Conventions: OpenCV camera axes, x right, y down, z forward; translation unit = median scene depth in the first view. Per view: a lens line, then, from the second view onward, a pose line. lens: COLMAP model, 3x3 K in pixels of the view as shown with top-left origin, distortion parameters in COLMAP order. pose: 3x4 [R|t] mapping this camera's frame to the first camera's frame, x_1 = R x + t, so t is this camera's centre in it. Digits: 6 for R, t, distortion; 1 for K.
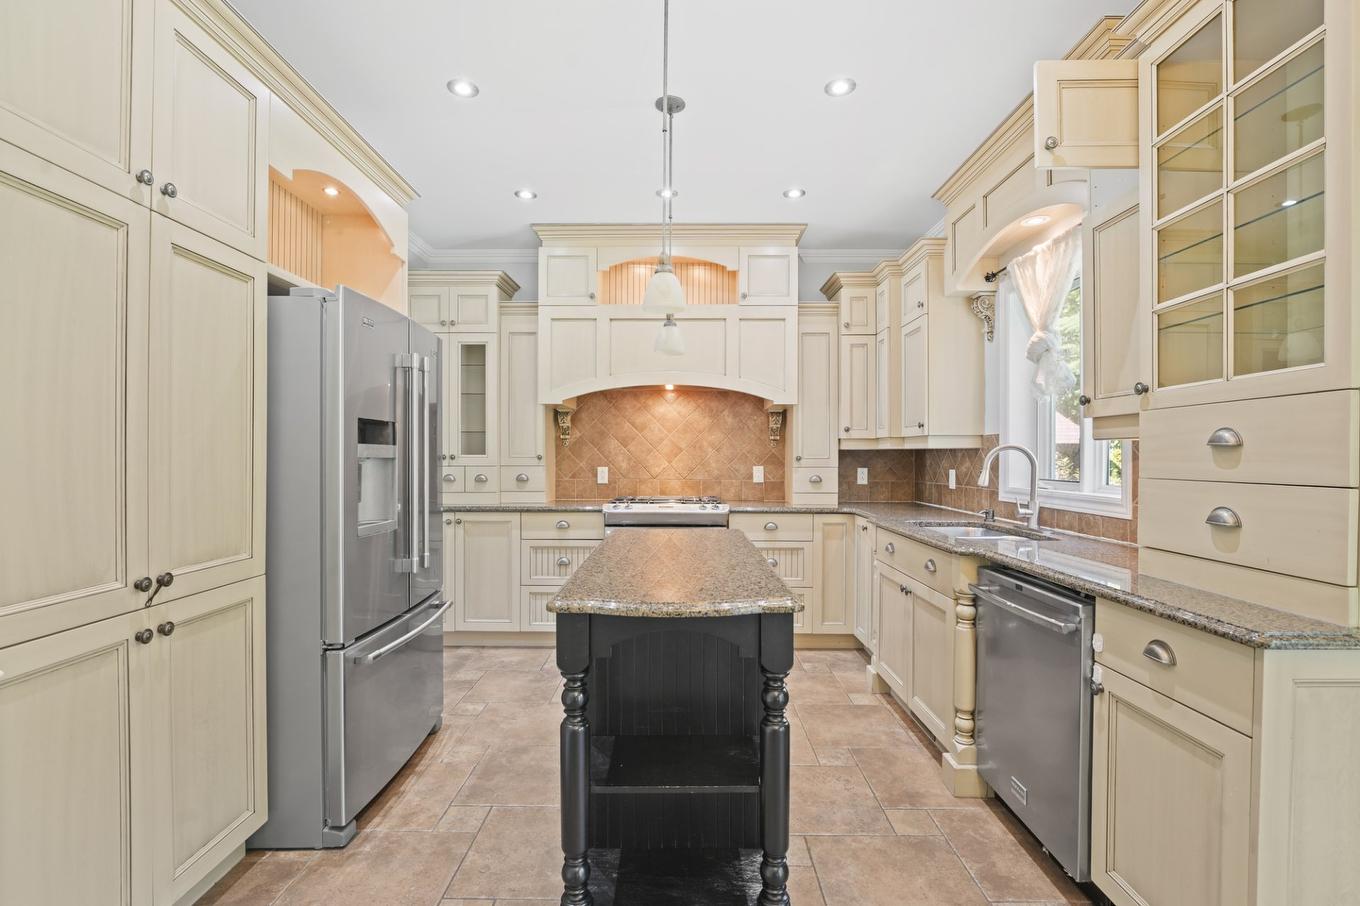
lens RADIAL K [[641.5, 0, 681.3], [0, 641.5, 459.5], [0, 0, 1]] dist [-0.000780, -0.000080]
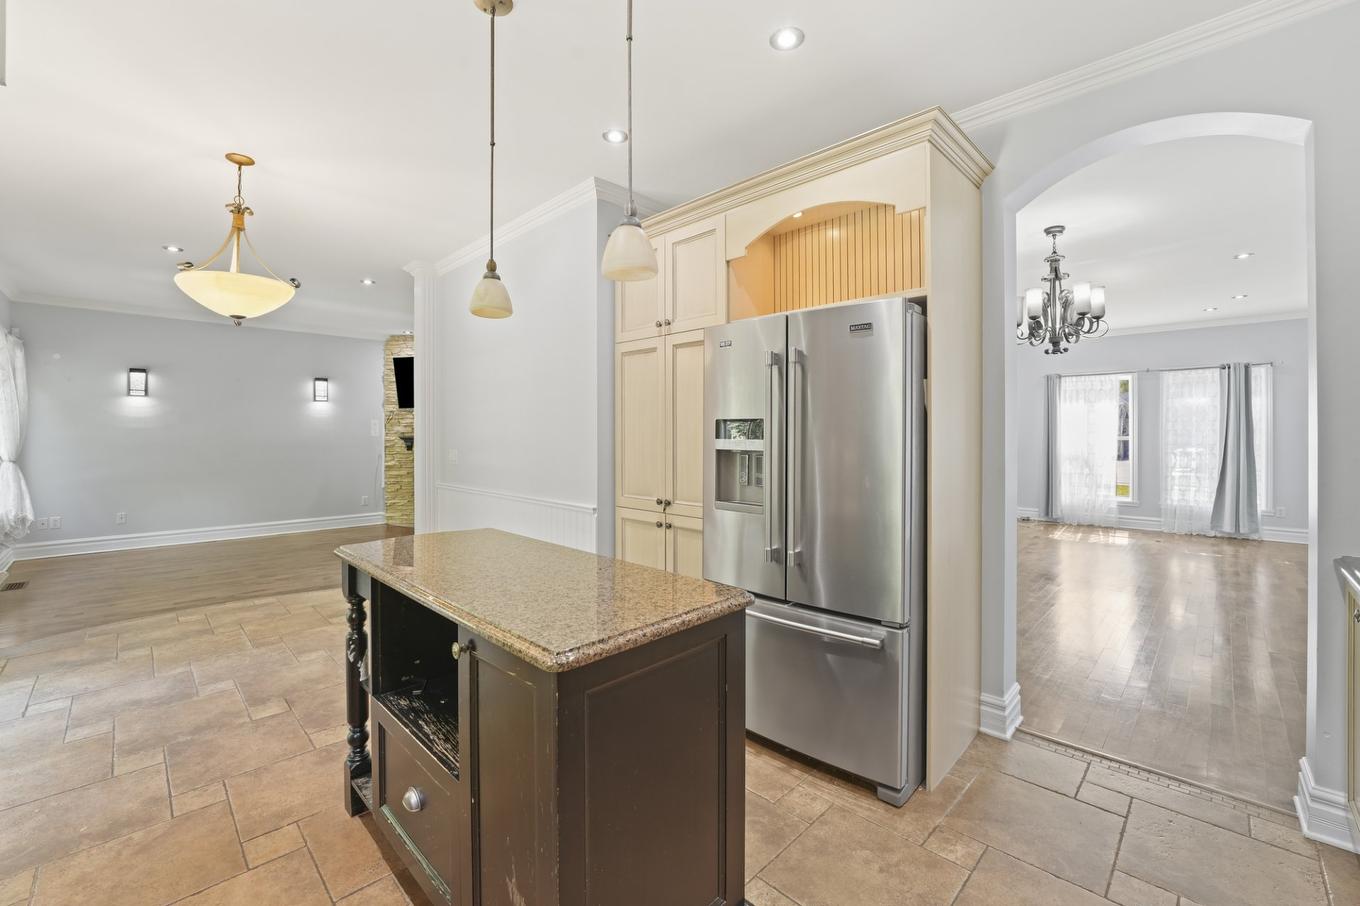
lens RADIAL K [[583.0, 0, 680.5], [0, 583.0, 434.5], [0, 0, 1]] dist [-0.001816, -0.000271]
pose [[-0.708381, 0.003162, -0.705824, 0.287785], [-0.001633, 0.999980, 0.006119, -0.028135], [0.705829, 0.005487, -0.708361, 1.288545]]
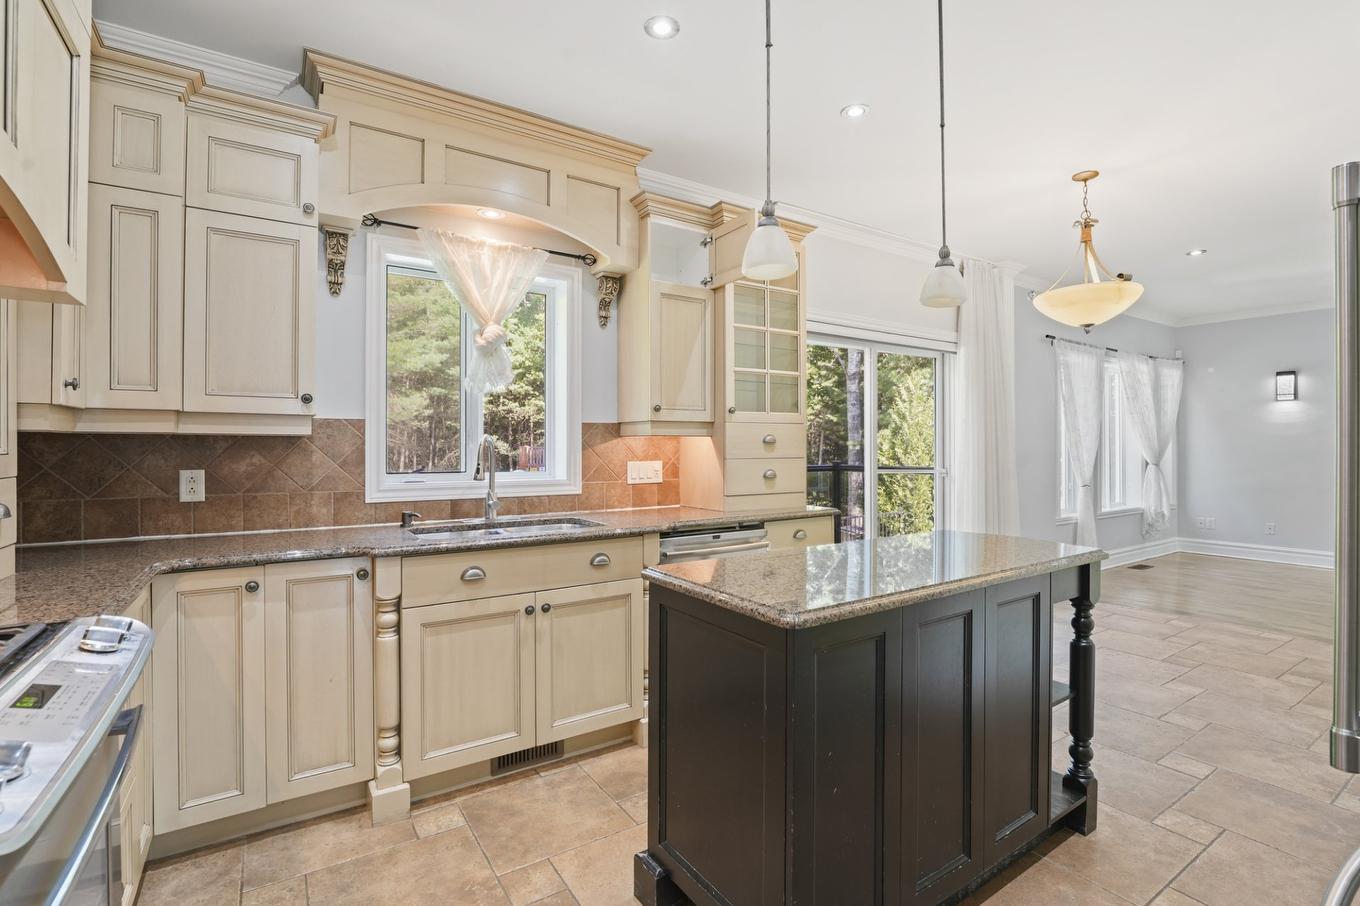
lens RADIAL K [[620.6, 0, 683.5], [0, 620.6, 446.0], [0, 0, 1]] dist [-0.000185, -0.000198]
pose [[-0.547781, 0.001302, 0.836620, -0.422701], [0.003291, 0.999994, 0.000599, -0.006132], [-0.836615, 0.003082, -0.547783, 1.274043]]
